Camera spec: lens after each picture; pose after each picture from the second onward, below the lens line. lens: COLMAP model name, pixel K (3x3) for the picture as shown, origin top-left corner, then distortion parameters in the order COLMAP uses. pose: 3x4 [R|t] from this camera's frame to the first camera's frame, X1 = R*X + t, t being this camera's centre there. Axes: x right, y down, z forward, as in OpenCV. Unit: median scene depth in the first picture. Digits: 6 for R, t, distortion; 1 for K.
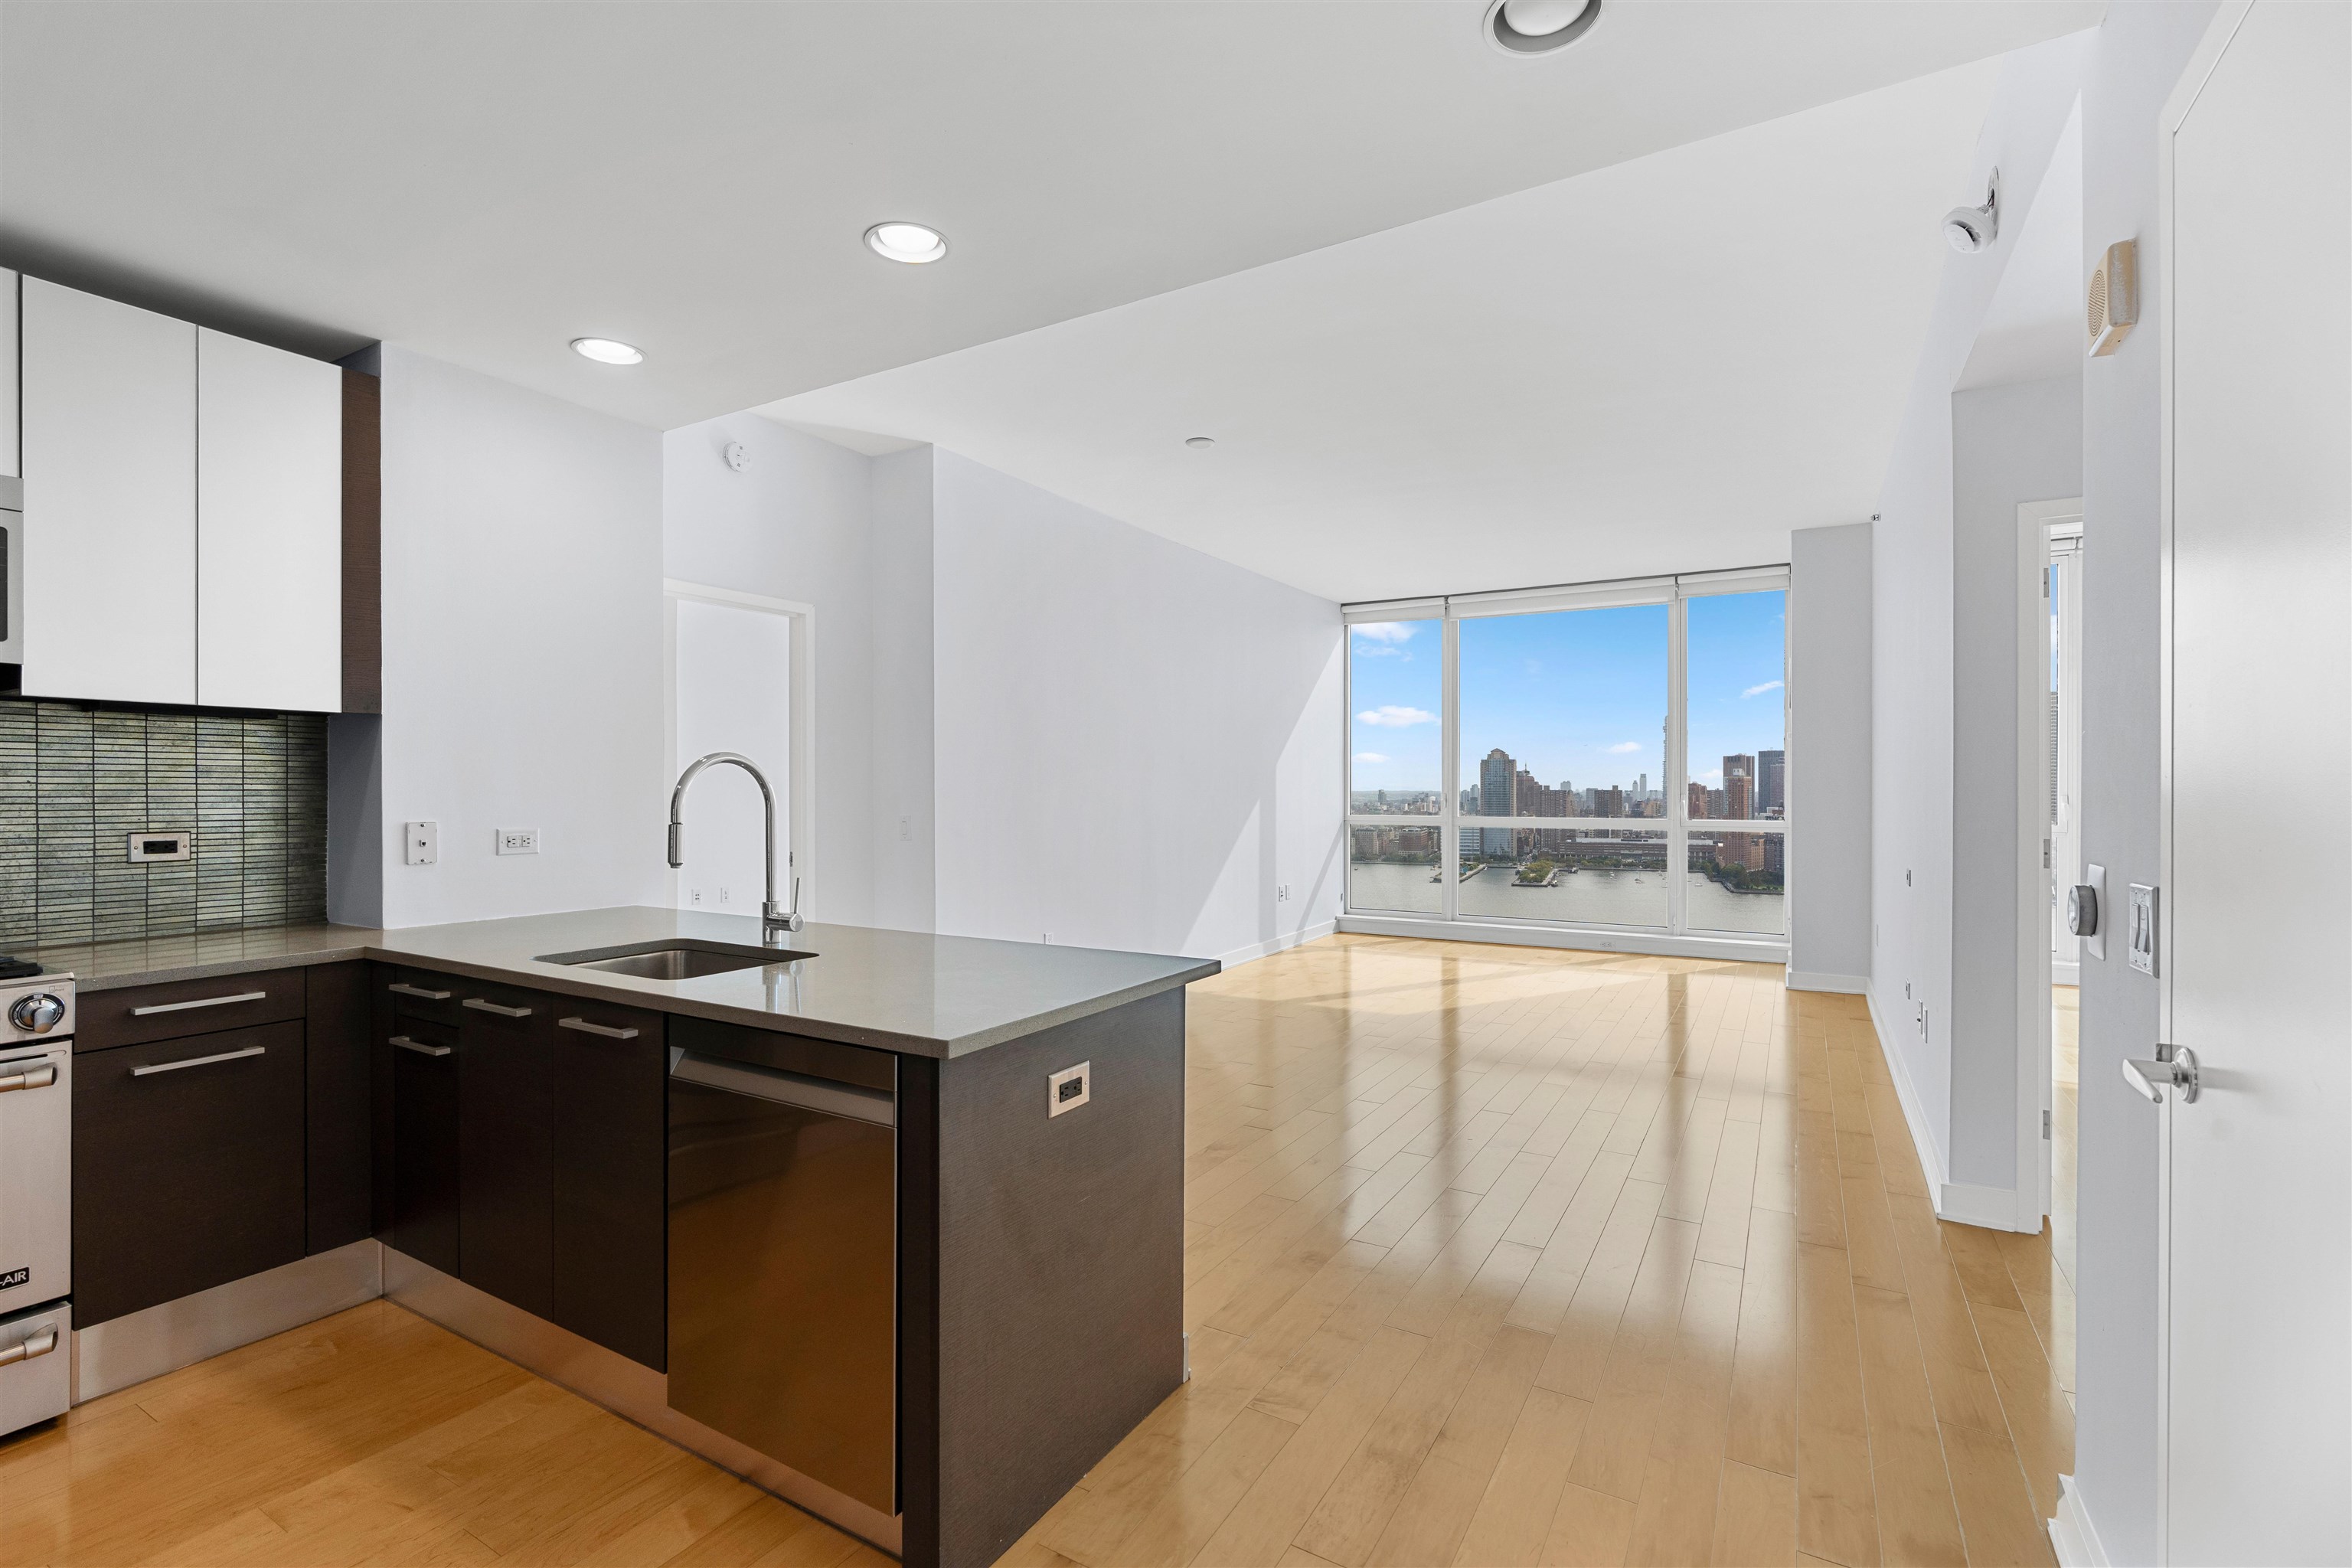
lens RADIAL K [[1049.4, 0, 1134.6], [0, 1049.4, 790.8], [0, 0, 1]] dist [-0.010057, 0.001480]
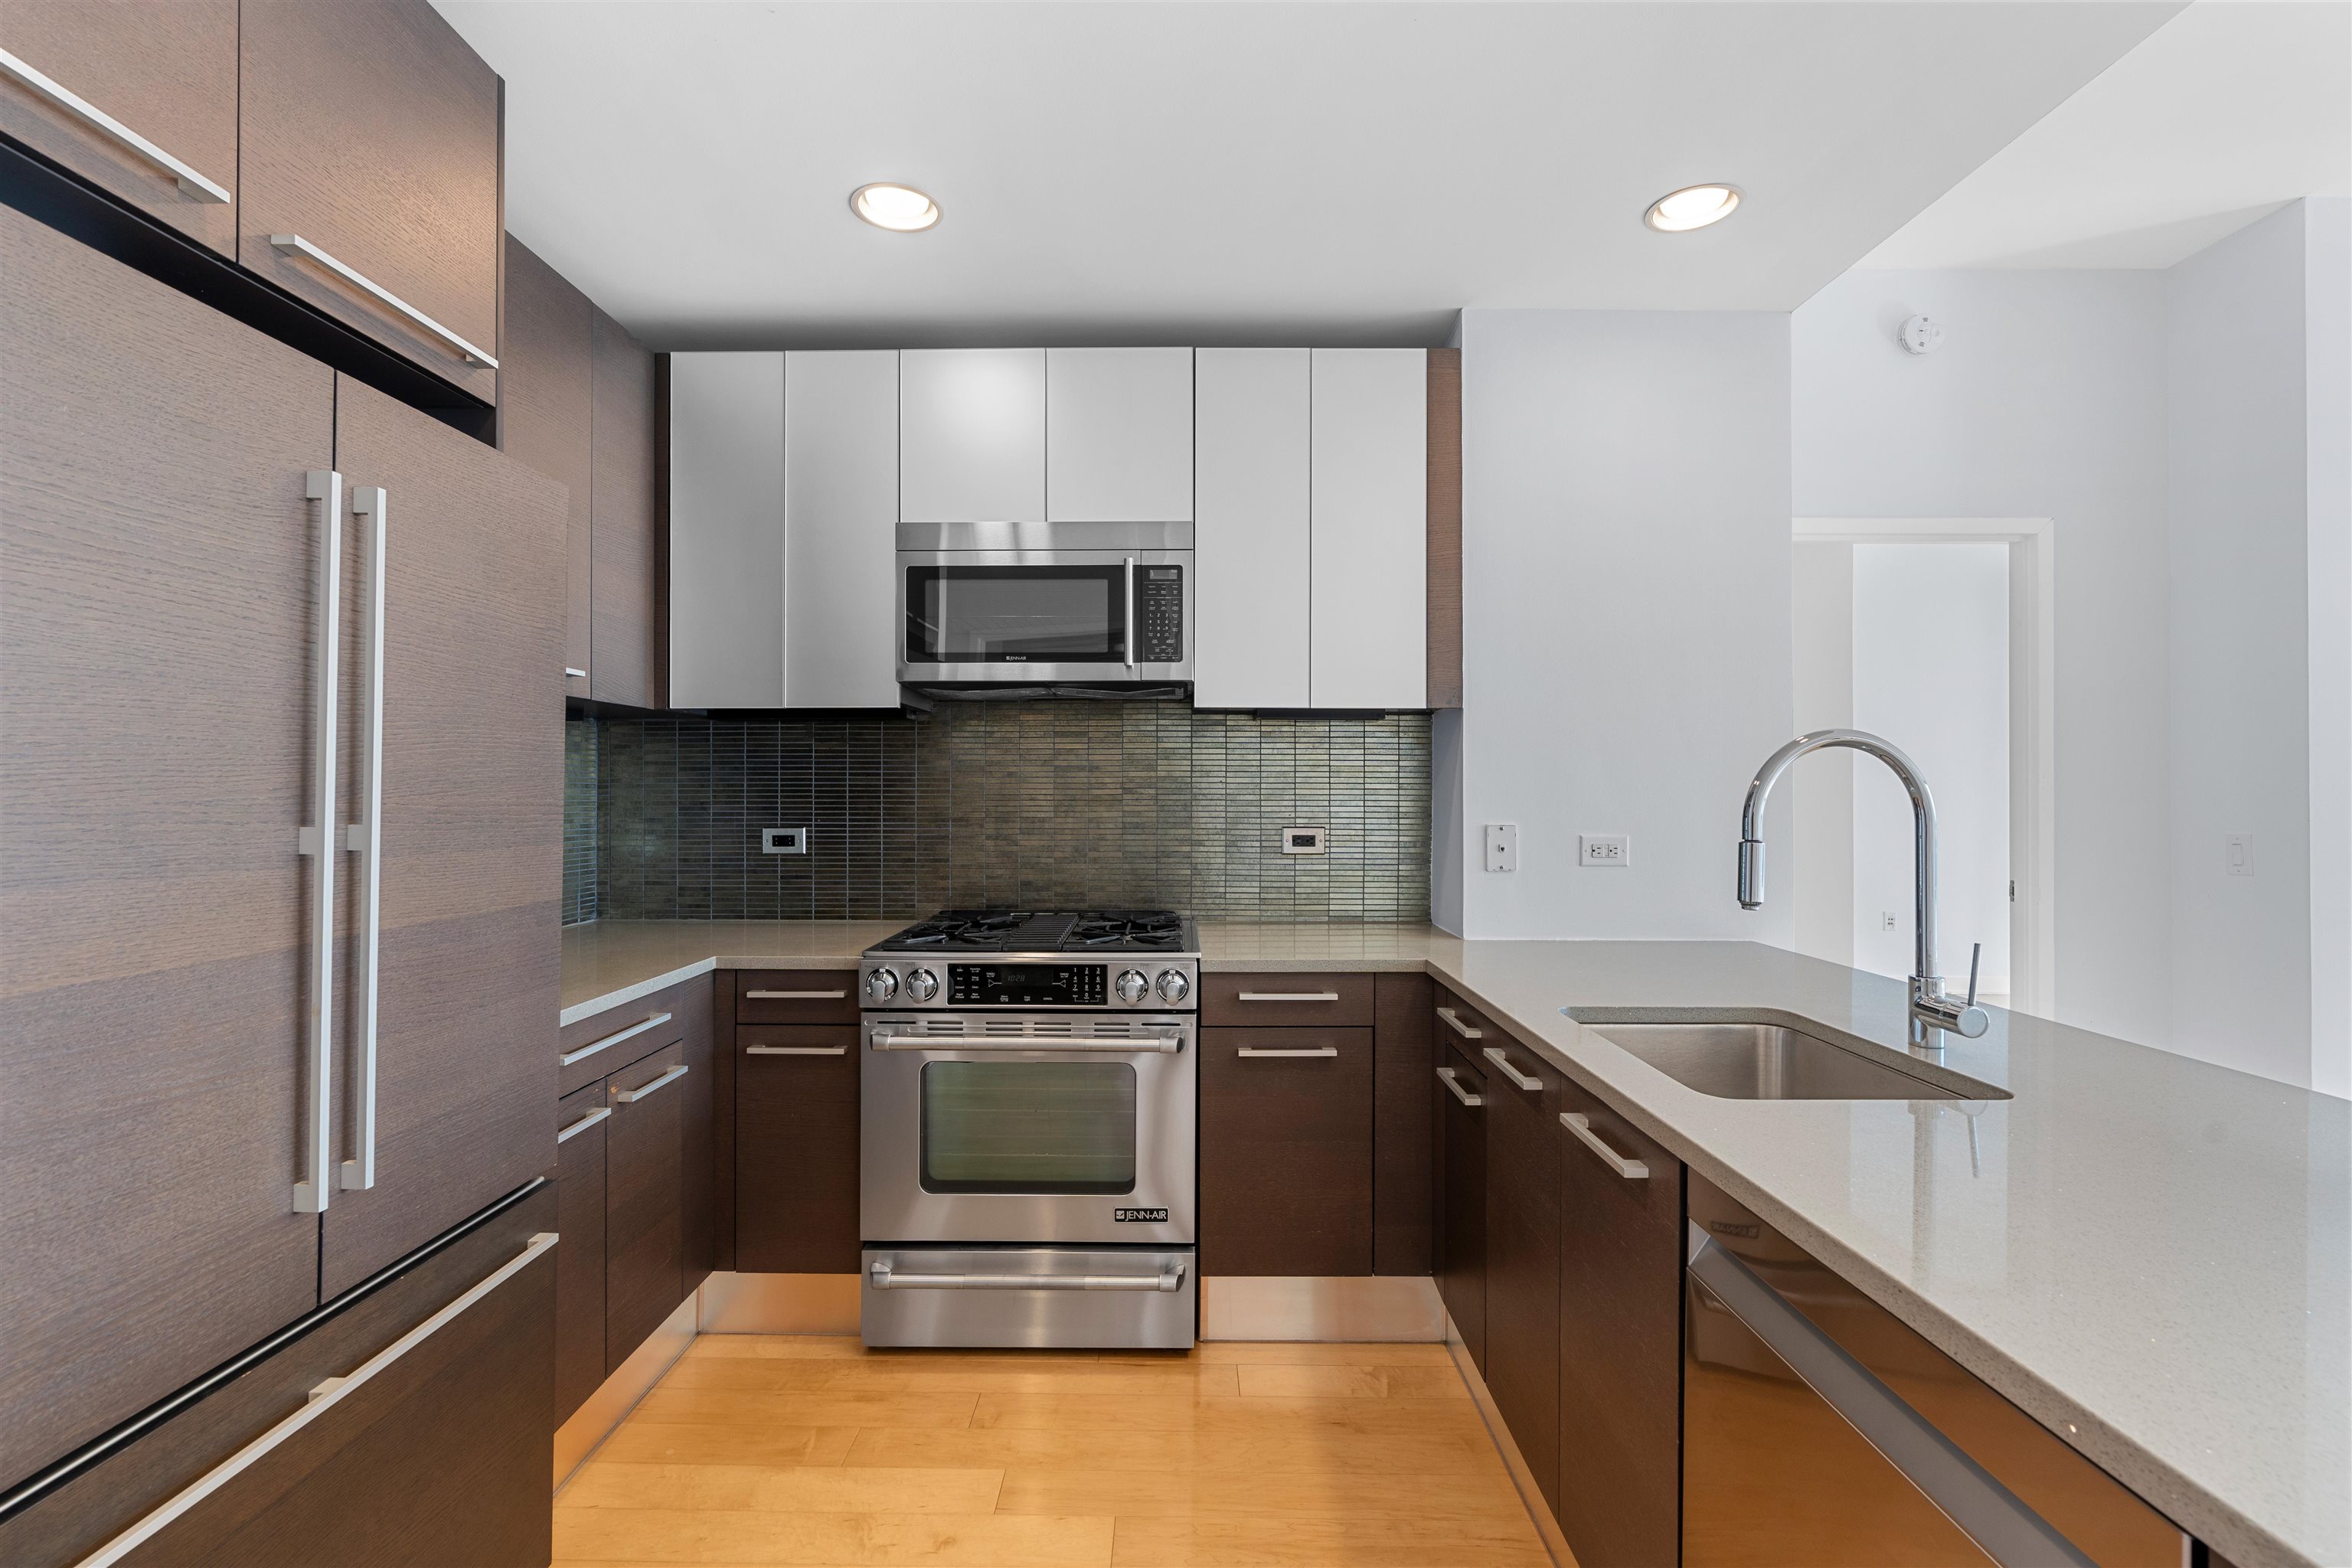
lens RADIAL K [[1049.4, 0, 1191.4], [0, 1049.4, 786.8], [0, 0, 1]] dist [-0.010057, 0.001480]
pose [[0.536348, -0.000770, -0.843996, -0.062412], [-0.003763, 0.999987, -0.003304, 0.001201], [0.843988, 0.004947, 0.536339, 0.296862]]
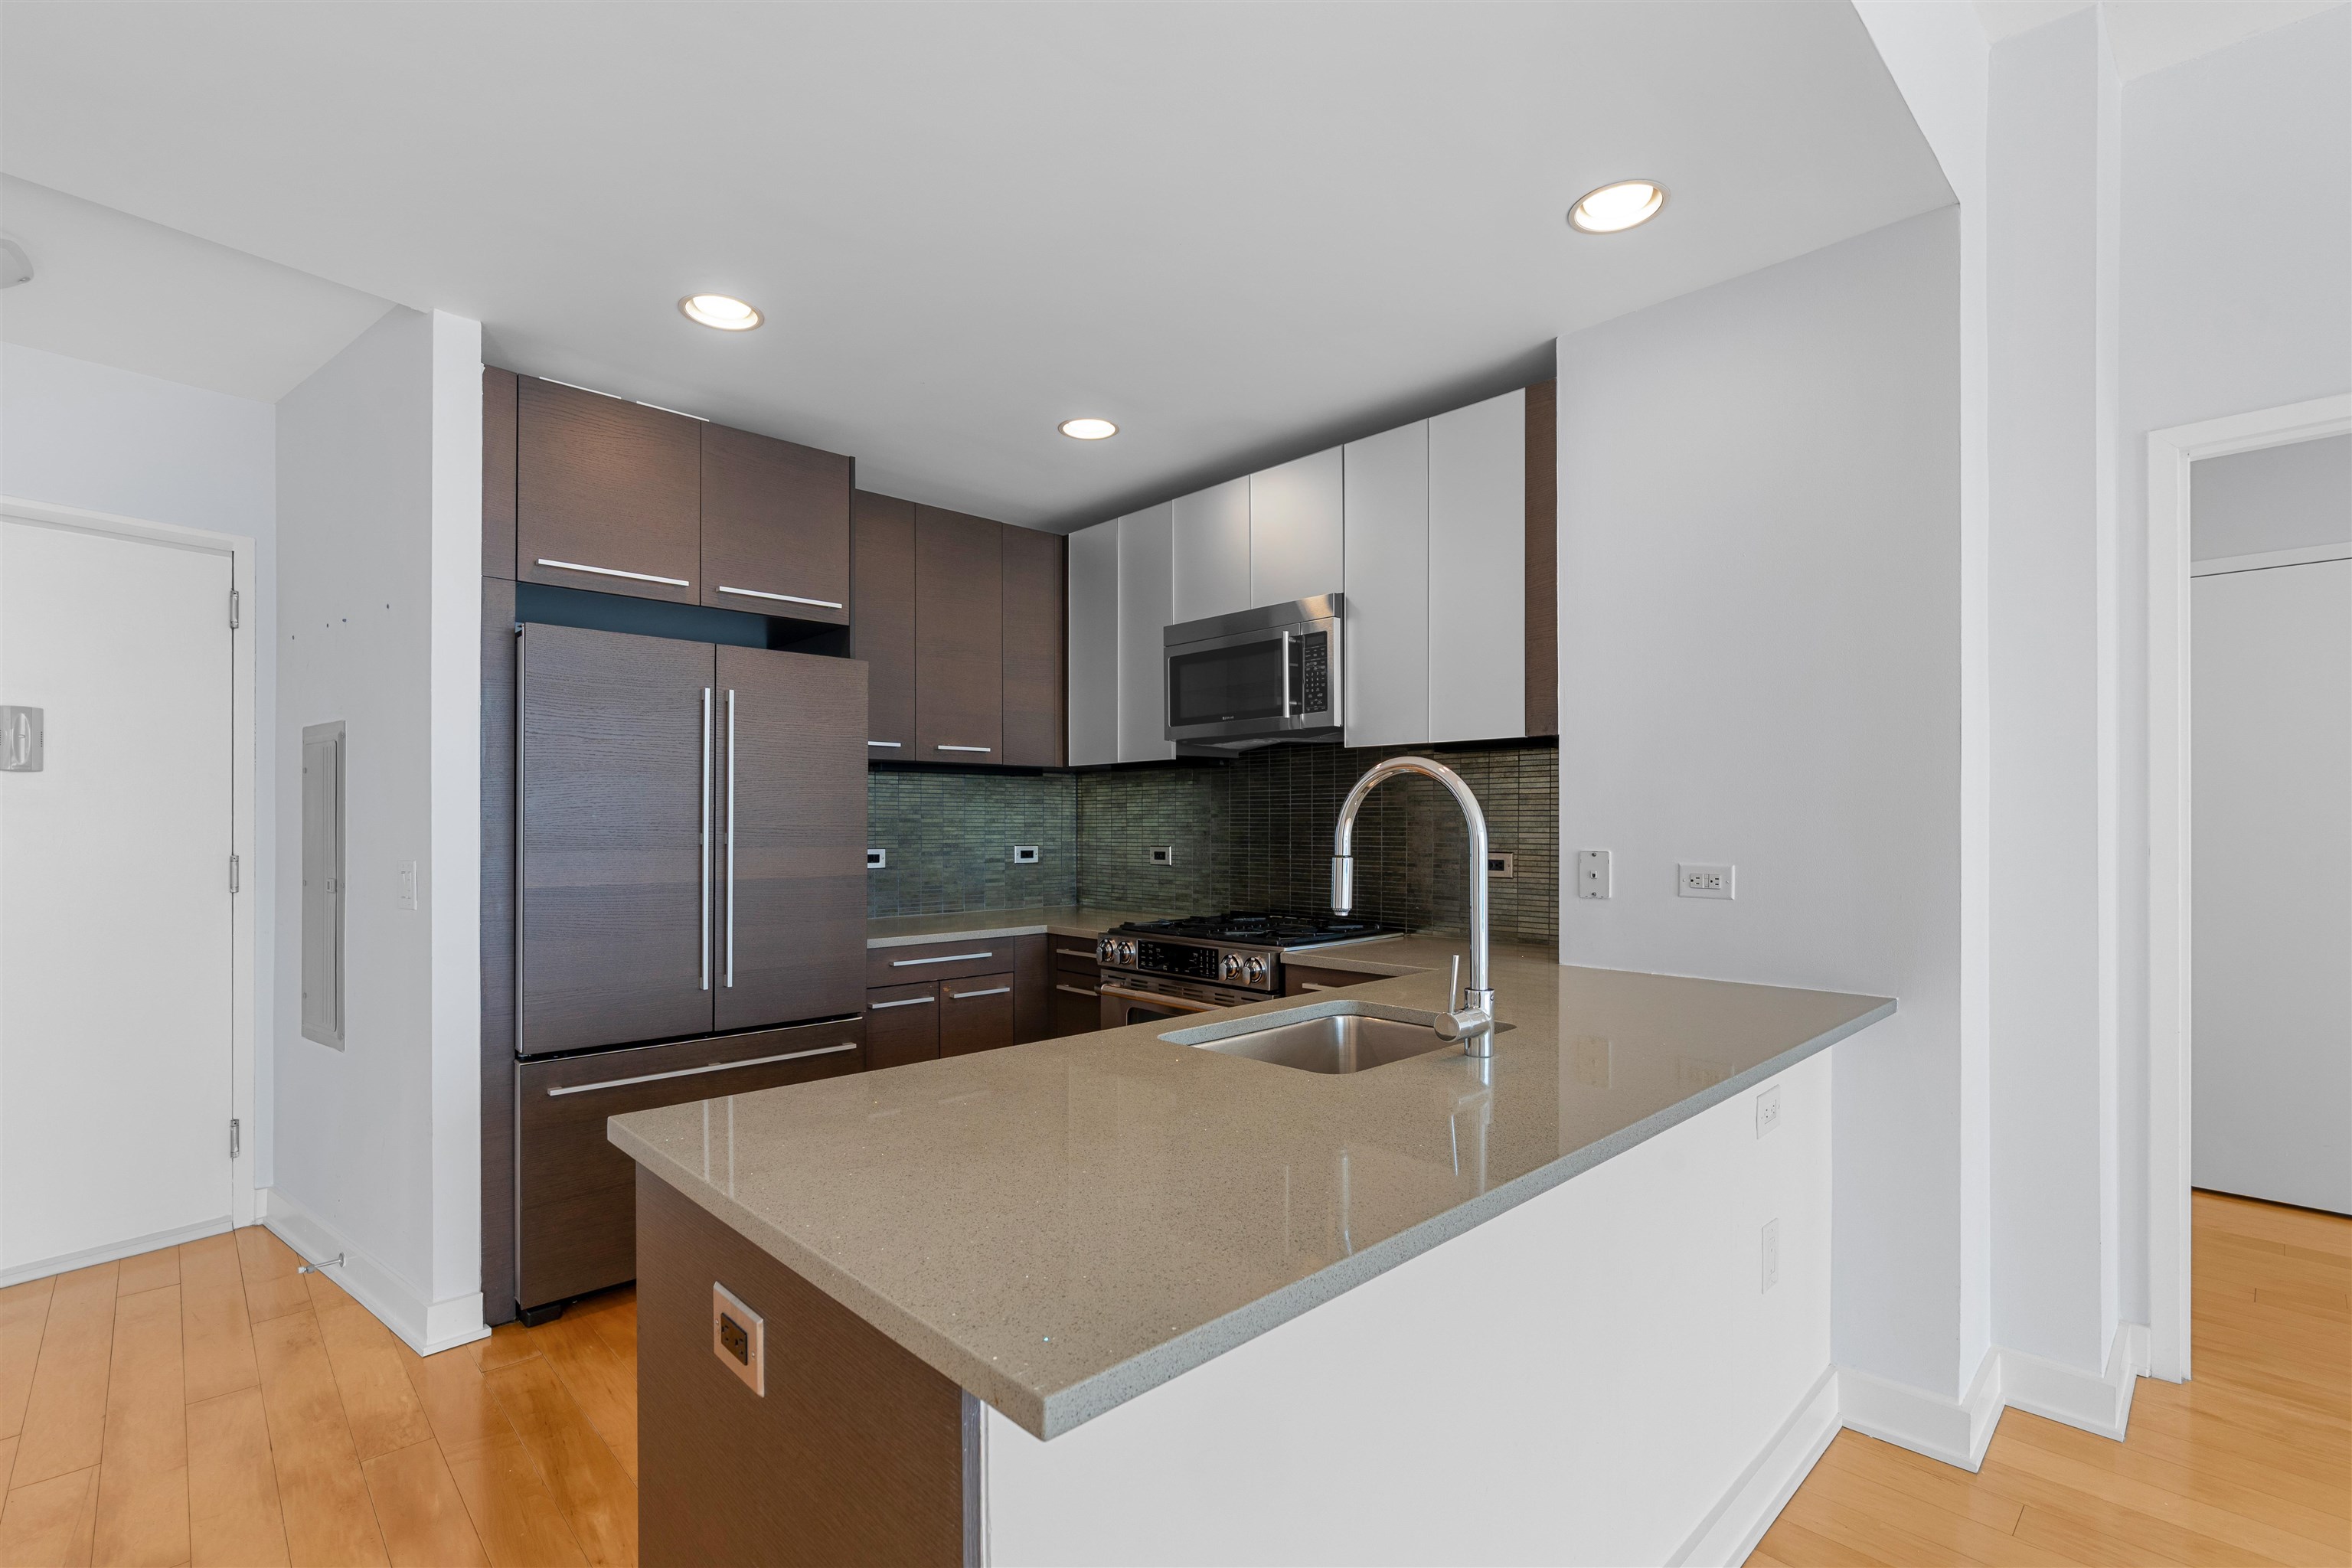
lens RADIAL K [[1049.4, 0, 1116.7], [0, 1049.4, 822.2], [0, 0, 1]] dist [-0.010057, 0.001480]
pose [[-0.249711, 0.002872, -0.968316, 0.294376], [0.000800, 0.999996, 0.002760, 0.002671], [0.968320, -0.000085, -0.249712, 0.857019]]
